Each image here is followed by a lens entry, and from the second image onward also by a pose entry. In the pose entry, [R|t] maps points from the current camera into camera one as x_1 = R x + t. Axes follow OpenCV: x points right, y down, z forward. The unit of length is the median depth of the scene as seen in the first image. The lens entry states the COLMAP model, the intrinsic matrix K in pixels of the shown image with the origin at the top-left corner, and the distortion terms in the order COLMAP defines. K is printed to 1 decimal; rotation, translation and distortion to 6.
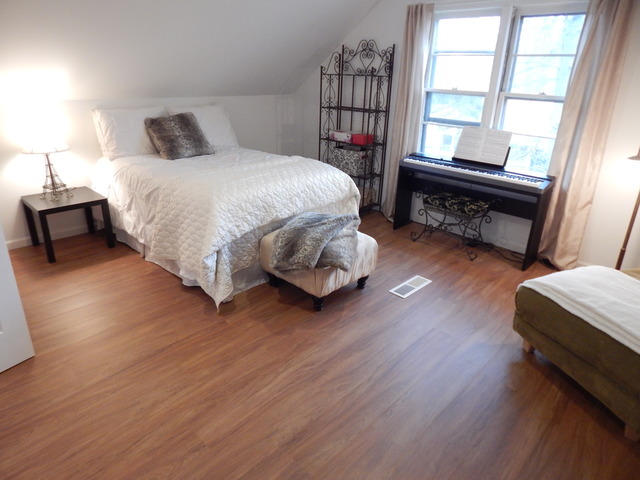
lens RADIAL K [[433.6, 0, 320.0], [0, 433.6, 240.0], [0, 0, 1]] dist [0.004070, 0.000427]
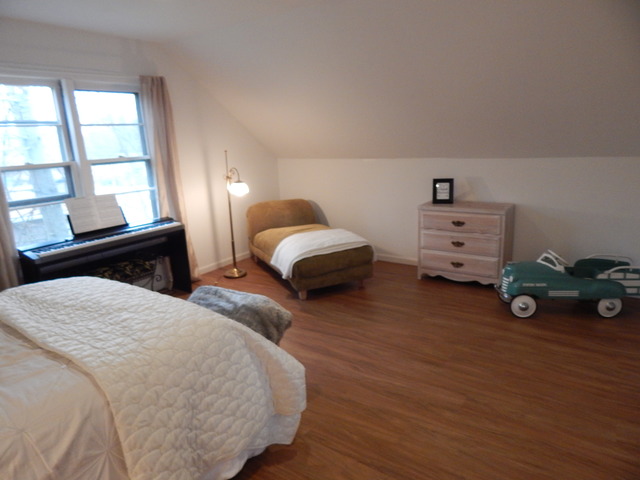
lens RADIAL K [[422.5, 0, 320.0], [0, 422.5, 240.0], [0, 0, 1]] dist [-0.011433, -0.003224]
pose [[-0.176791, -0.258170, 0.949786, -0.723572], [0.396549, 0.864516, 0.308805, -0.294797], [-0.900829, 0.431231, -0.050462, 0.709716]]
